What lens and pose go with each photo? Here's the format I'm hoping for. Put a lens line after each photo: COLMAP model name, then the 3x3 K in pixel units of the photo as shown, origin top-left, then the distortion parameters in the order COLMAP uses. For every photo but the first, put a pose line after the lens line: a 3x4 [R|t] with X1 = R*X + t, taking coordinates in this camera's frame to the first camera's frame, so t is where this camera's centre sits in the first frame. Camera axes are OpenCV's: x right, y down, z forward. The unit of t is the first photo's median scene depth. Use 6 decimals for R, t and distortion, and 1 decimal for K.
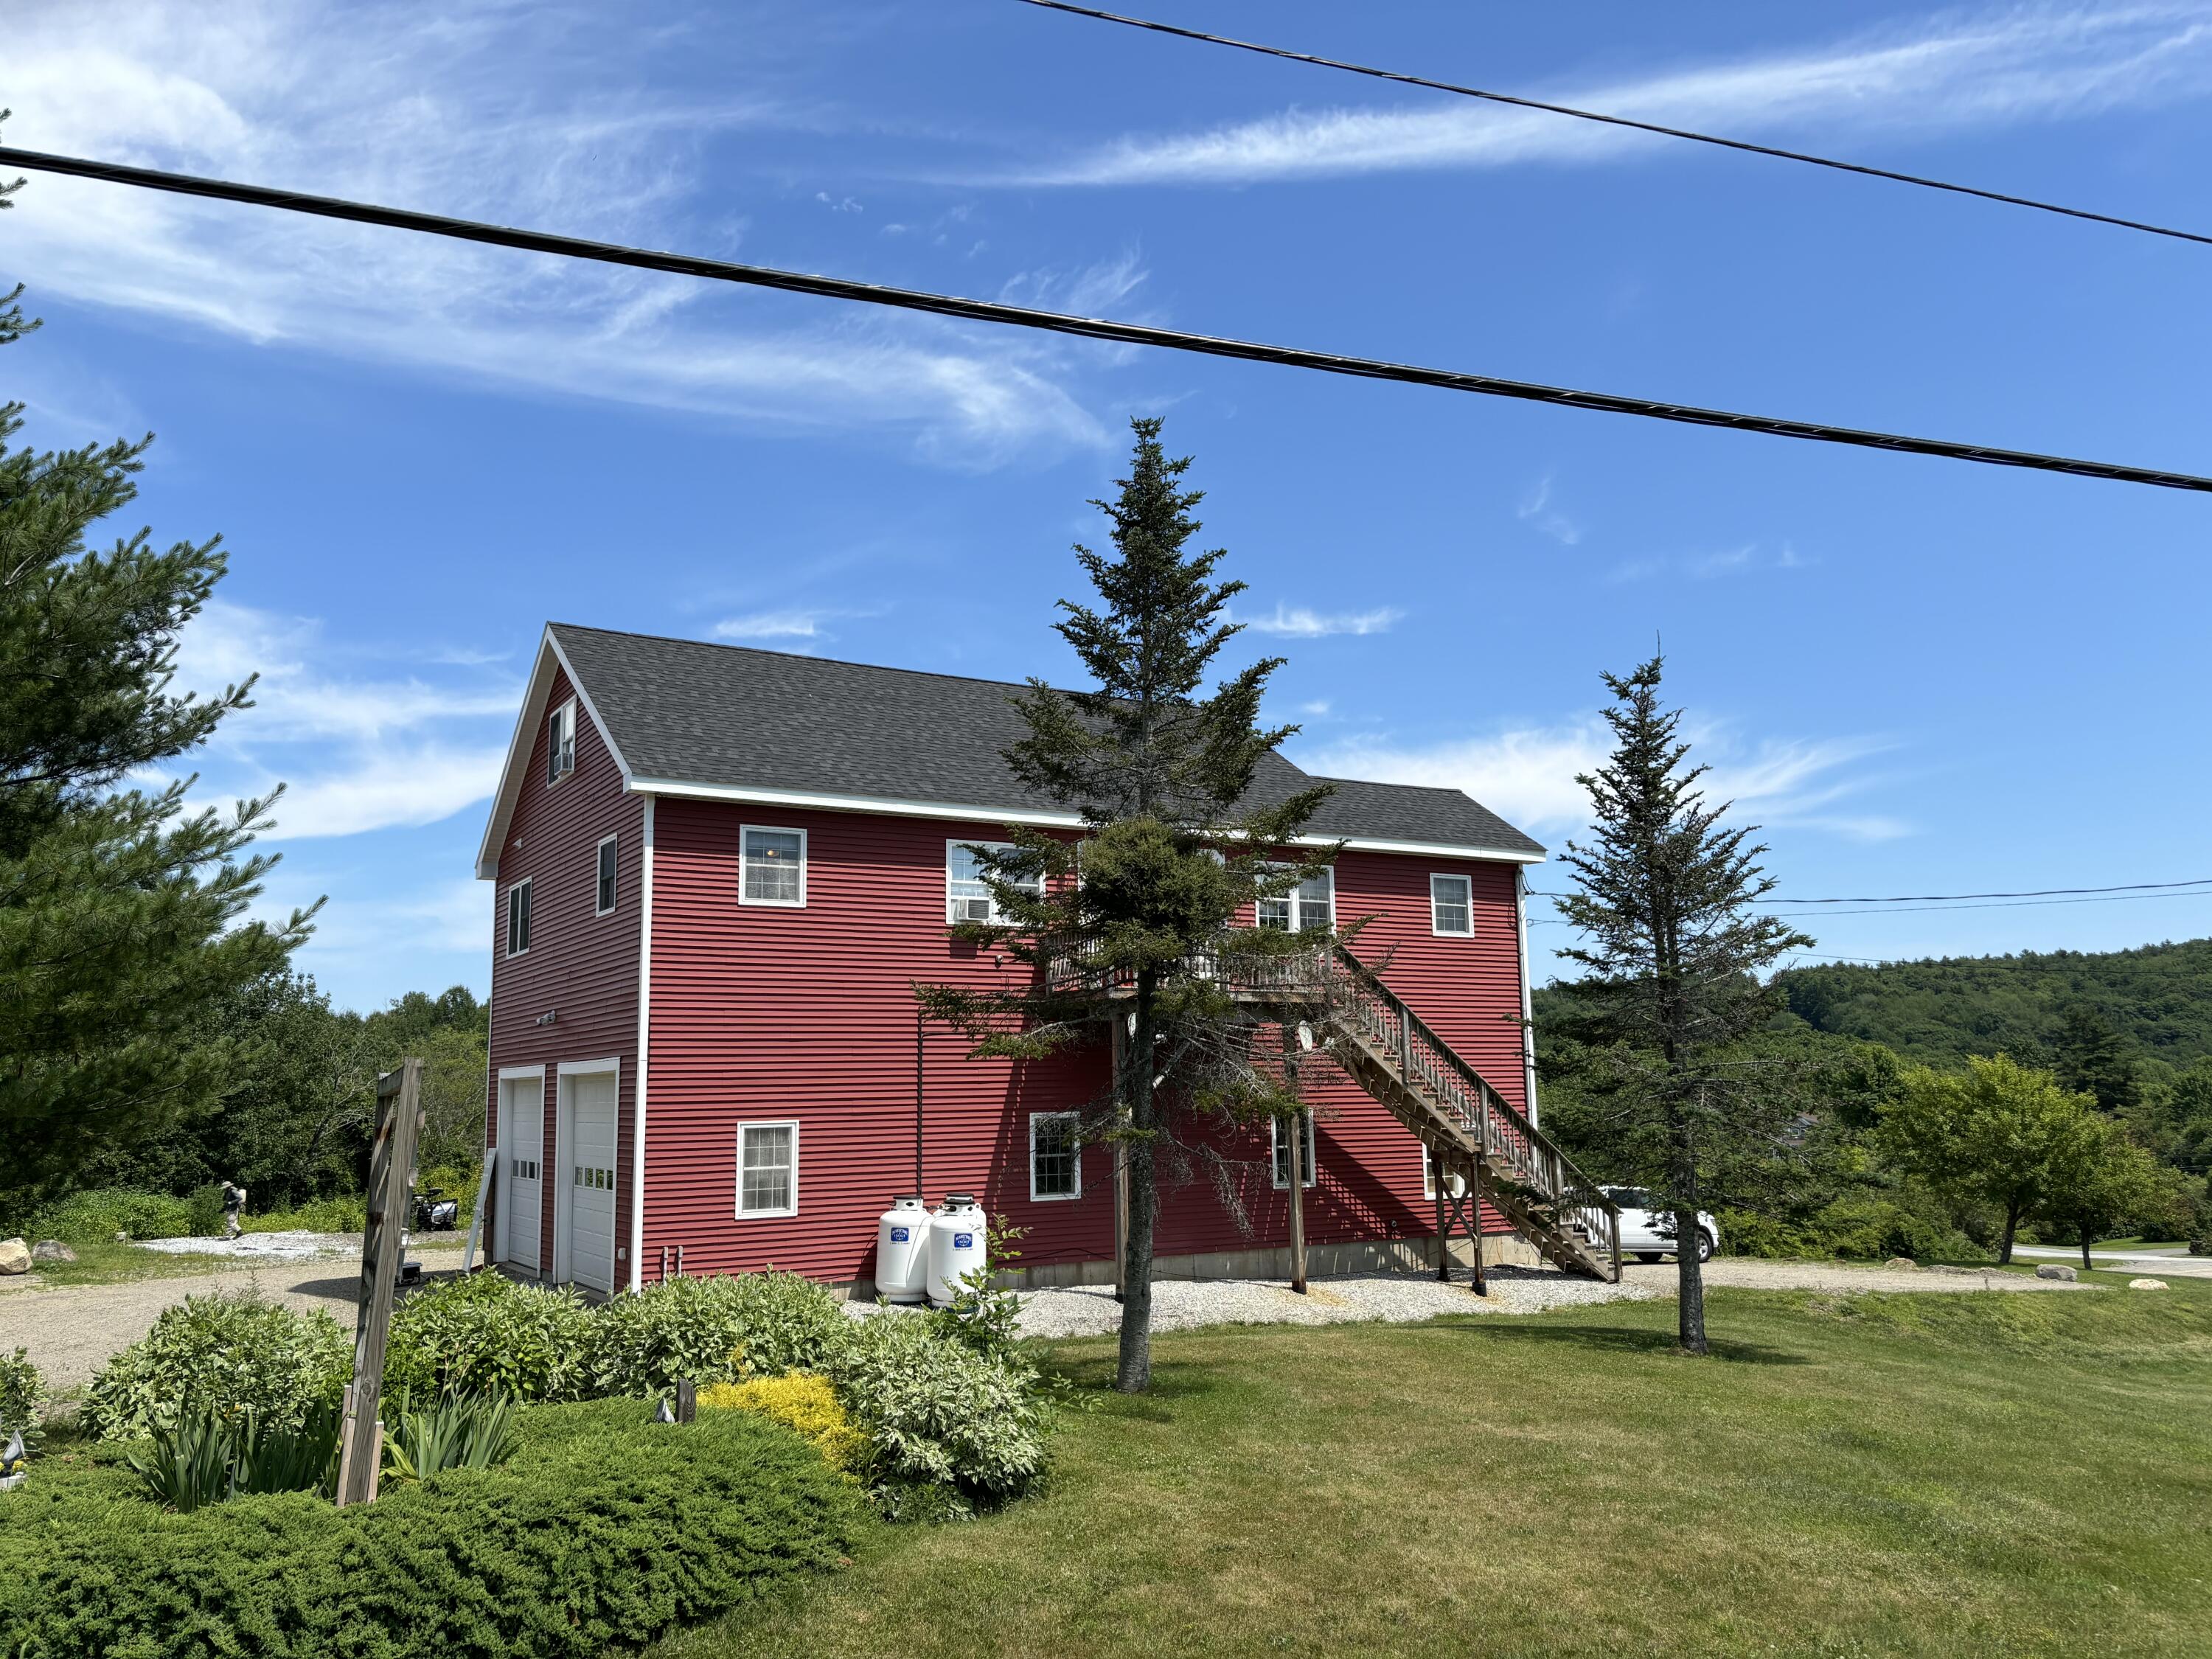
lens RADIAL K [[1665.1, 0, 1101.5], [0, 1665.1, 827.1], [0, 0, 1]] dist [0.050024, -0.055277]
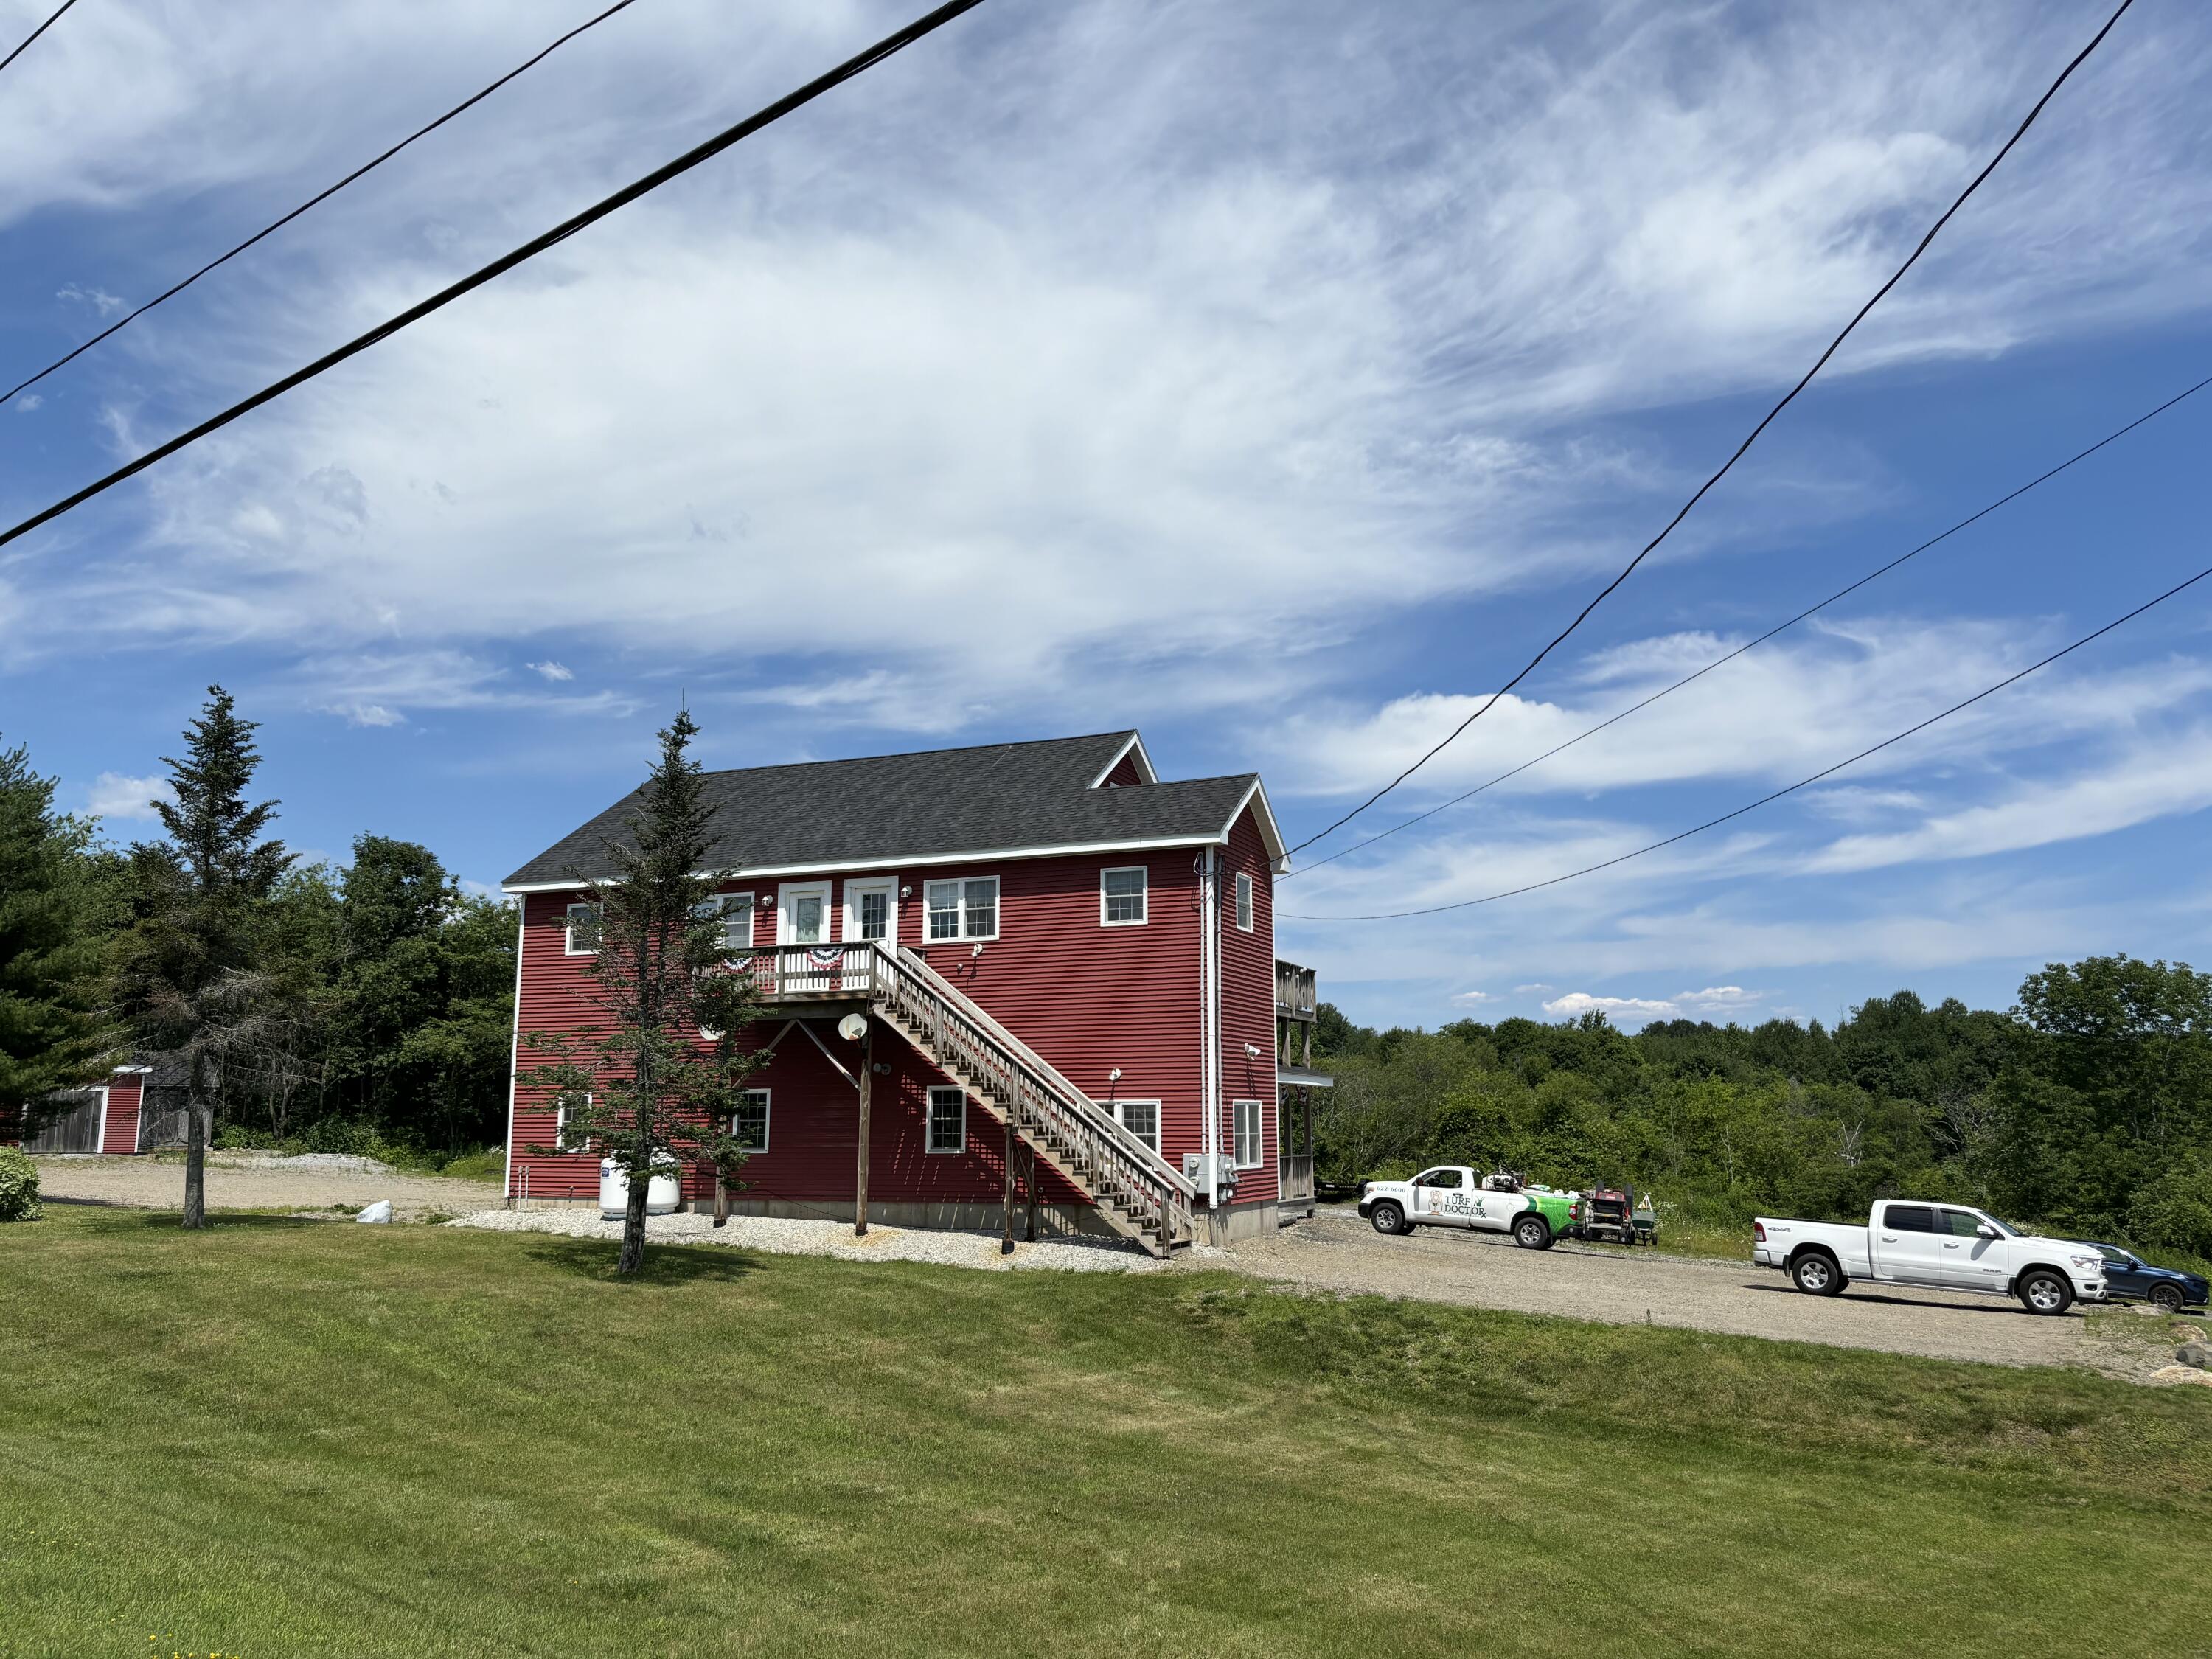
lens RADIAL K [[1665.1, 0, 1120.9], [0, 1665.1, 821.2], [0, 0, 1]] dist [0.050024, -0.055277]
pose [[0.583784, -0.129661, -0.801489, 1.371158], [0.121226, 0.990020, -0.071863, 0.097846], [0.802808, -0.055209, 0.593676, 0.482782]]
